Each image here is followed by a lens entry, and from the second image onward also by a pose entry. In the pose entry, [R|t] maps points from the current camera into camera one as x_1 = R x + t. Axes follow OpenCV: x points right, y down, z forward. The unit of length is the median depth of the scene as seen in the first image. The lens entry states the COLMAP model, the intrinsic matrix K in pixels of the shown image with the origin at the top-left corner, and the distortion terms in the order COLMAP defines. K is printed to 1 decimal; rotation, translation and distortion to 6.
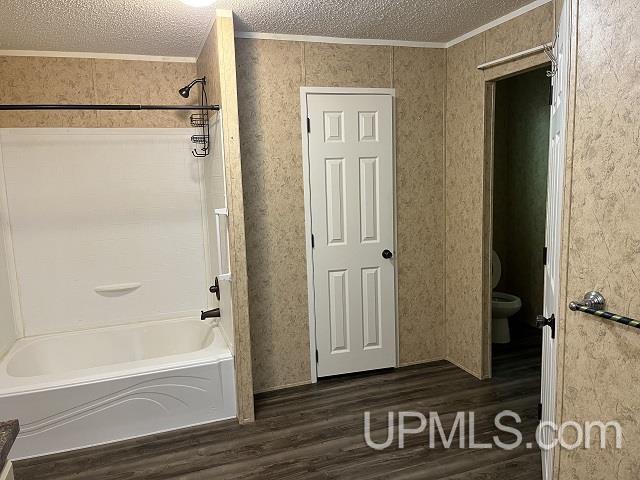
lens RADIAL K [[480.8, 0, 314.8], [0, 480.8, 238.0], [0, 0, 1]] dist [0.020732, -0.004255]
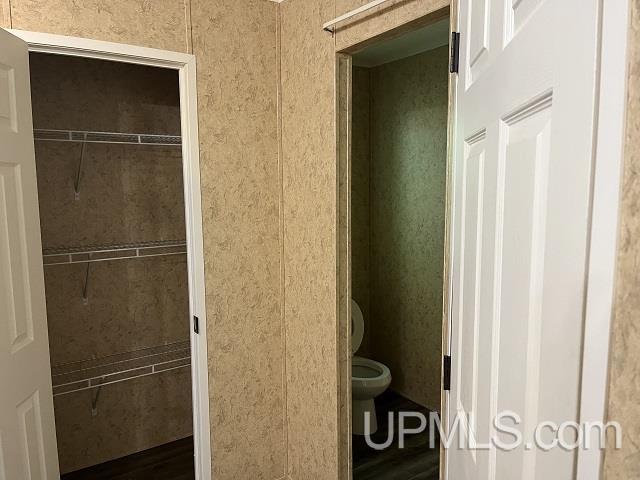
lens RADIAL K [[480.8, 0, 320.8], [0, 480.8, 241.4], [0, 0, 1]] dist [0.020732, -0.004255]
pose [[0.959490, -0.006491, 0.281669, 0.144058], [0.012756, 0.999710, -0.020415, -0.063884], [-0.281455, 0.023181, 0.959294, 0.381003]]
